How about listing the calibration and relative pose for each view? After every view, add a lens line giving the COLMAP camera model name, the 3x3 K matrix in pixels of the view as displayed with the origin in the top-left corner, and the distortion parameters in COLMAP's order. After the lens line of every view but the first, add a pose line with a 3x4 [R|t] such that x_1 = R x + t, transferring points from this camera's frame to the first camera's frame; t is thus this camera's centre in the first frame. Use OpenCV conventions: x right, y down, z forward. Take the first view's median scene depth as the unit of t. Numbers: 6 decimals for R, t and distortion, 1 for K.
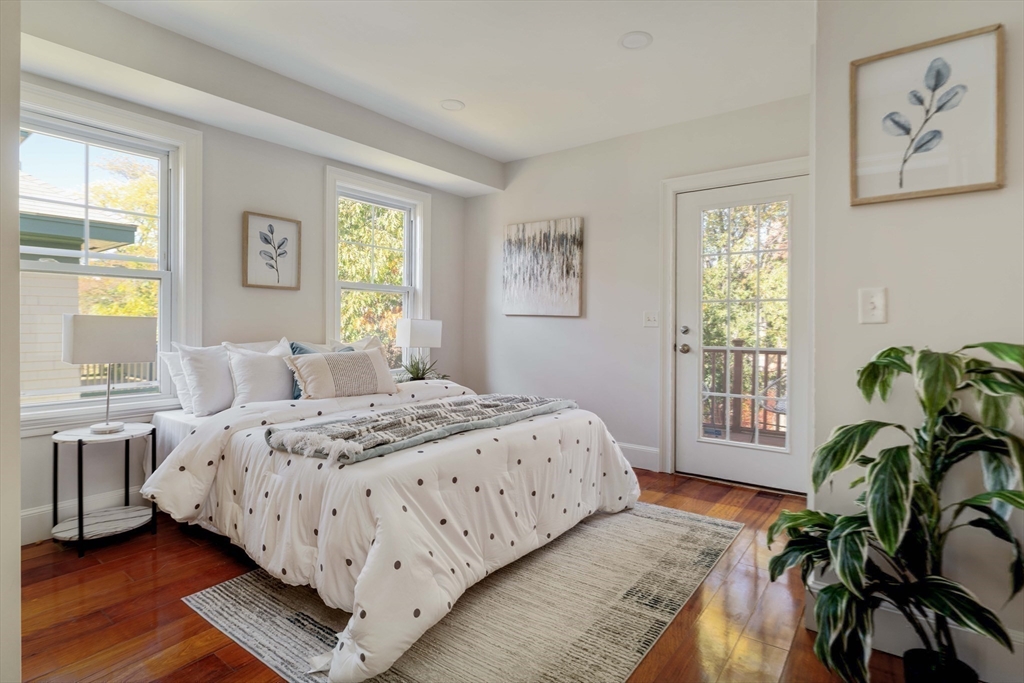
lens RADIAL K [[519.7, 0, 511.7], [0, 519.7, 332.0], [0, 0, 1]] dist [-0.001028, -0.000057]
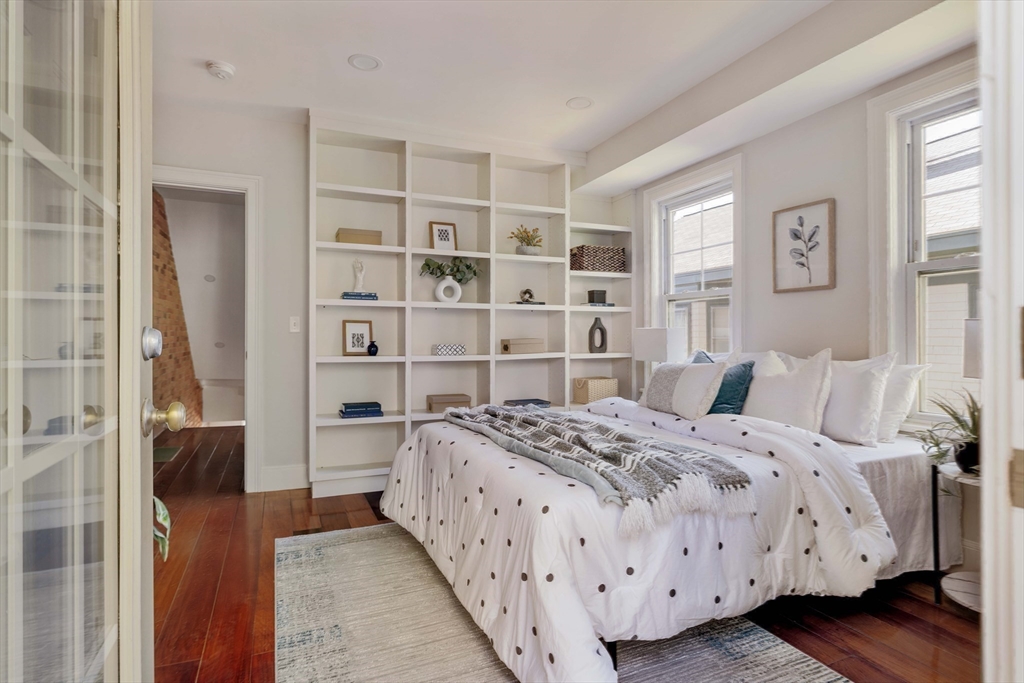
lens RADIAL K [[547.3, 0, 514.3], [0, 547.3, 340.1], [0, 0, 1]] dist [0.004337, 0.000125]
pose [[-0.487436, 0.003080, -0.873153, 0.548031], [-0.007490, 0.999942, 0.007708, -0.006613], [0.873126, 0.010298, -0.487385, 1.026047]]
